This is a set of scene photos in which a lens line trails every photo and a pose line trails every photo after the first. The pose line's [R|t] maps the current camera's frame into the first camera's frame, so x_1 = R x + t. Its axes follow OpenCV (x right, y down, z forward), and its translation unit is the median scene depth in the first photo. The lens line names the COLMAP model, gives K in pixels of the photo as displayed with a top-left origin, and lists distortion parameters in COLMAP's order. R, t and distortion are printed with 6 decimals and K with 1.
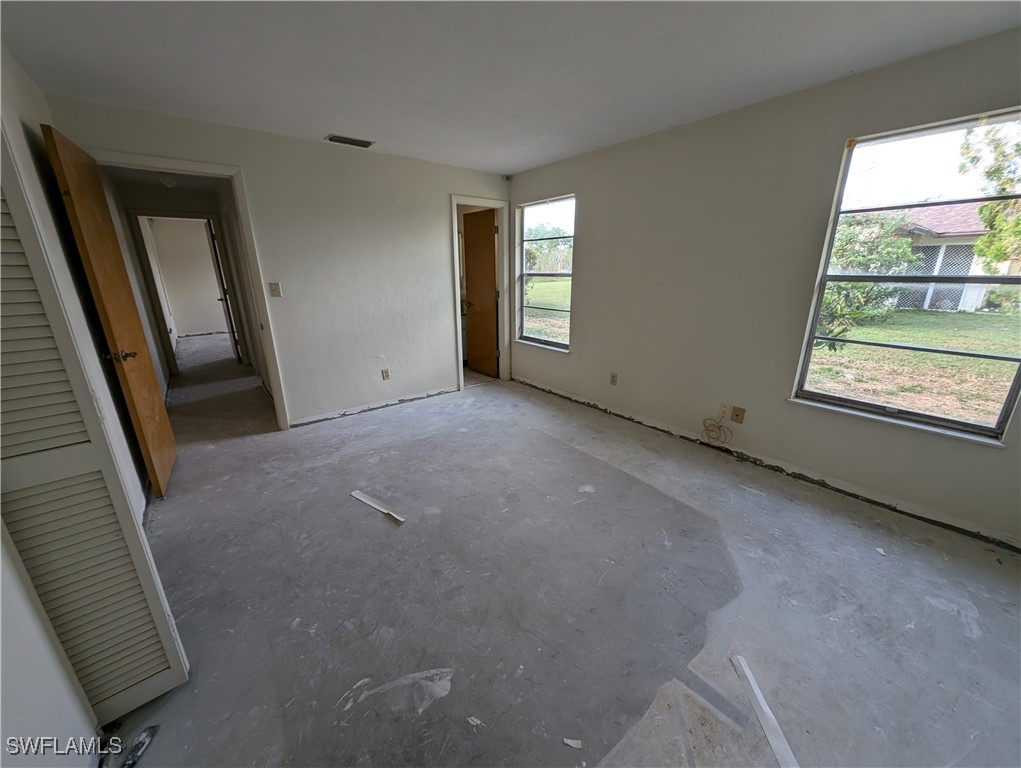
lens RADIAL K [[384.7, 0, 512.9], [0, 384.7, 380.3], [0, 0, 1]] dist [0.000380, -0.000384]
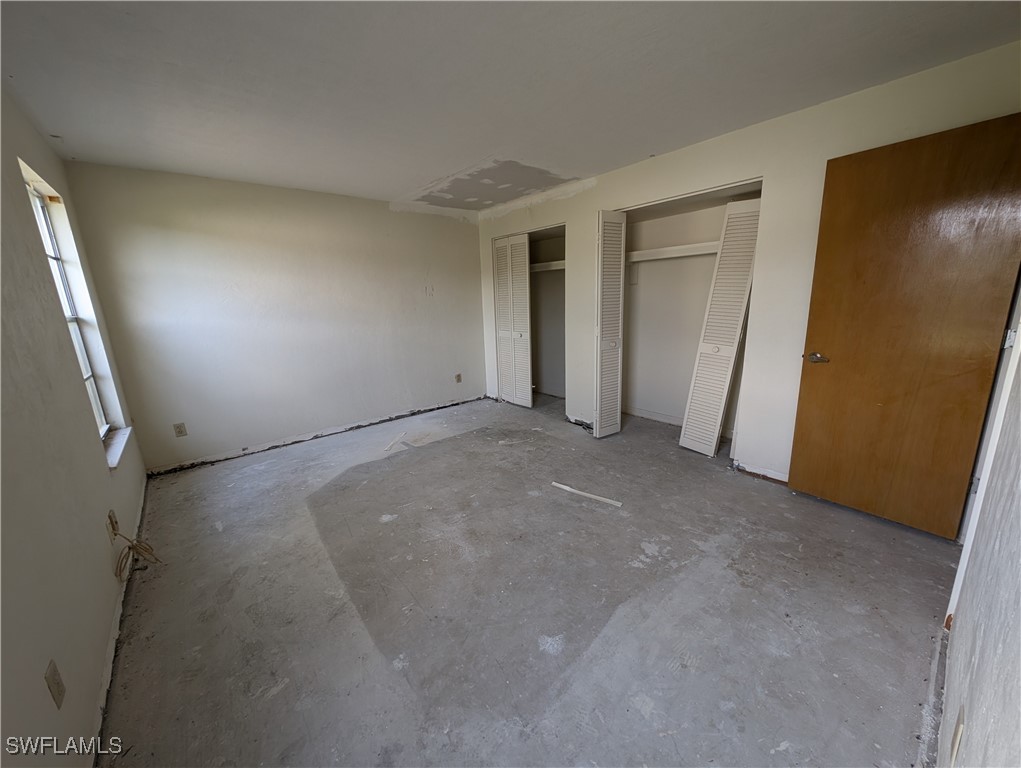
lens RADIAL K [[384.7, 0, 511.8], [0, 384.7, 384.7], [0, 0, 1]] dist [0.000380, -0.000384]
pose [[-0.998851, 0.046084, -0.013126, -0.123706], [0.033825, 0.872153, 0.488062, -0.470248], [0.033940, 0.487058, -0.872710, 1.659970]]
